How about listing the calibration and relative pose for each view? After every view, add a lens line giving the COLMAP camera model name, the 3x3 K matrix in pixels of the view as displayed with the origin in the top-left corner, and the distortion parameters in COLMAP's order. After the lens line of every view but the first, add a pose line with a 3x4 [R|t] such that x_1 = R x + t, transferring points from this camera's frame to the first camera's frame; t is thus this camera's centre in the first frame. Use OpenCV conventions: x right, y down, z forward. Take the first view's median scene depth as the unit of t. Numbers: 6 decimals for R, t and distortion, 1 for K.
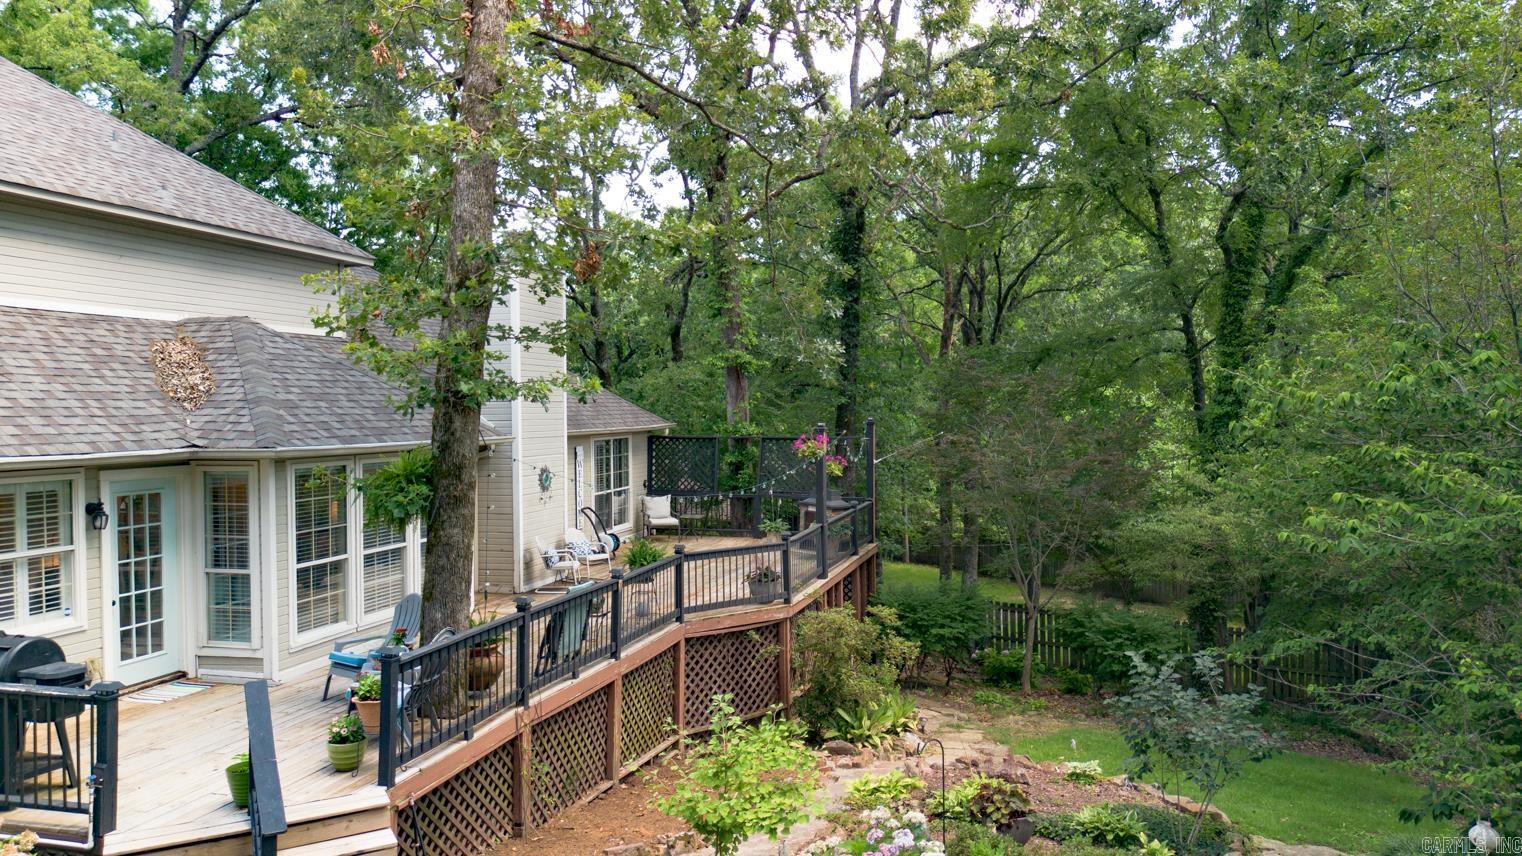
lens RADIAL K [[1096.8, 0, 773.1], [0, 1096.8, 423.9], [0, 0, 1]] dist [0.056470, -0.062205]
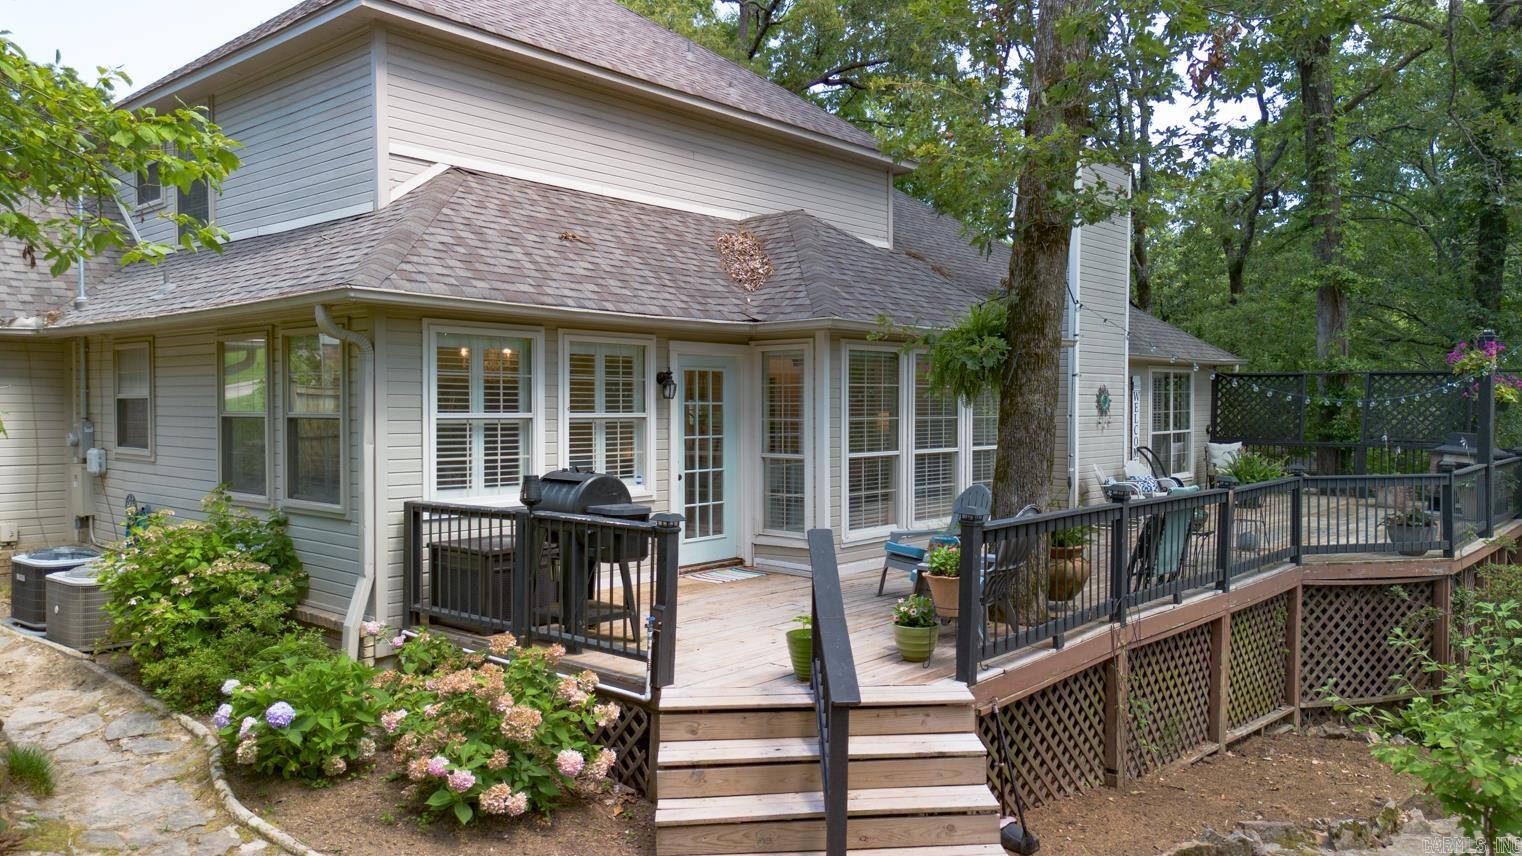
lens RADIAL K [[1096.8, 0, 768.6], [0, 1096.8, 418.2], [0, 0, 1]] dist [0.056470, -0.062205]
pose [[0.894459, 0.020898, -0.446662, -0.086679], [-0.015833, 0.999761, 0.015069, 0.087418], [0.446870, -0.006406, 0.894576, 0.158884]]
